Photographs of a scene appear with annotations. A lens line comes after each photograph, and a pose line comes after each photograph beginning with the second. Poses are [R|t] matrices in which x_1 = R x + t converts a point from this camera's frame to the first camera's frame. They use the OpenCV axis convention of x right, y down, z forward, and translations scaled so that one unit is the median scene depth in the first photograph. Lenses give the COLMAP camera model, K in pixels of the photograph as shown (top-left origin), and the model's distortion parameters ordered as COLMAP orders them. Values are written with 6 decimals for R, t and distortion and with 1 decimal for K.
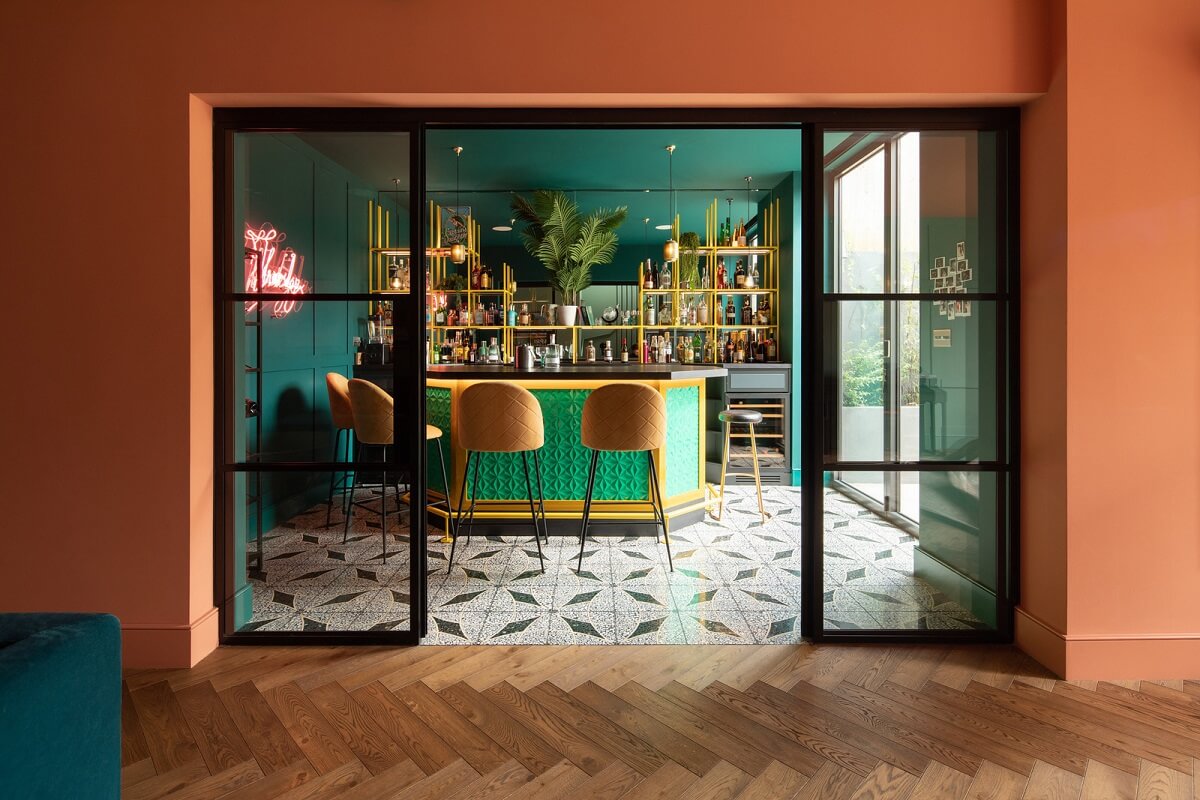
lens RADIAL K [[582.4, 0, 600.1], [0, 582.4, 346.4], [0, 0, 1]] dist [0.002009, 0.000040]
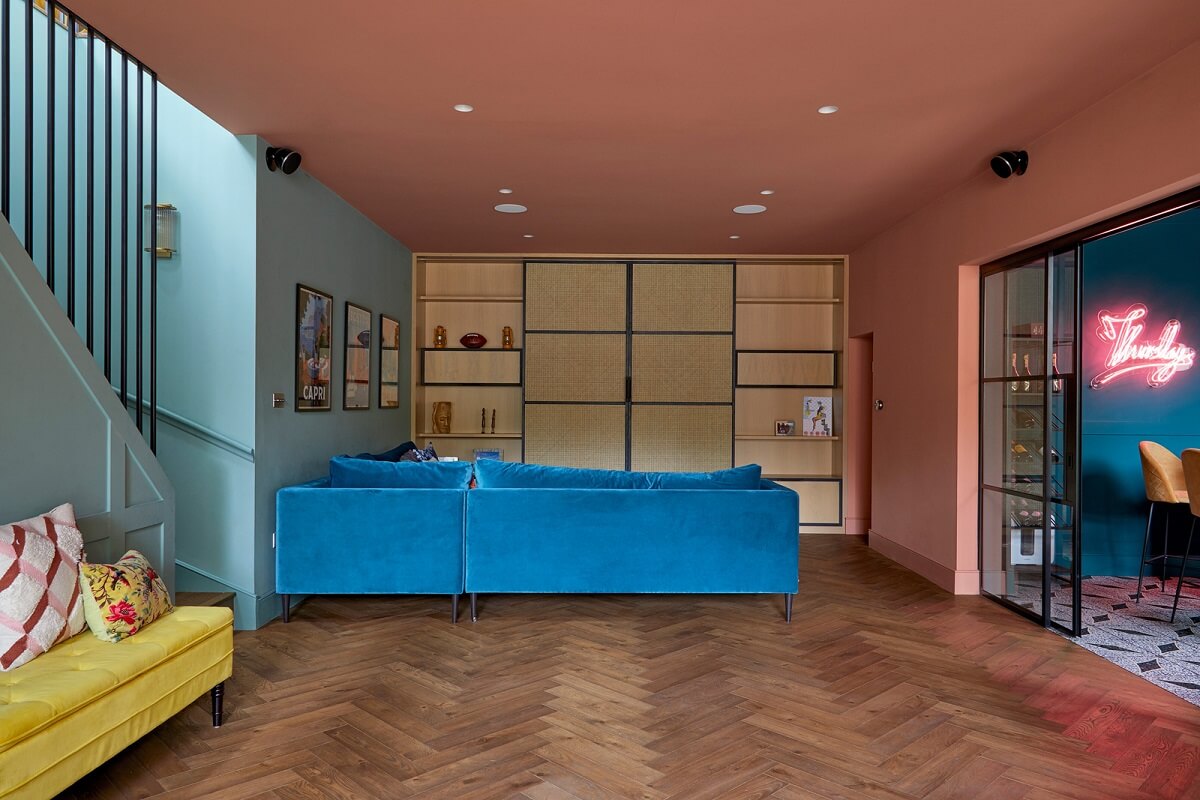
lens RADIAL K [[827.8, 0, 599.8], [0, 827.8, 402.5], [0, 0, 1]] dist [-0.010518, 0.005918]
pose [[-0.016486, -0.003954, -0.999856, 1.534435], [-0.009241, 0.999950, -0.003802, -0.004840], [0.999821, 0.009177, -0.016522, -0.026651]]
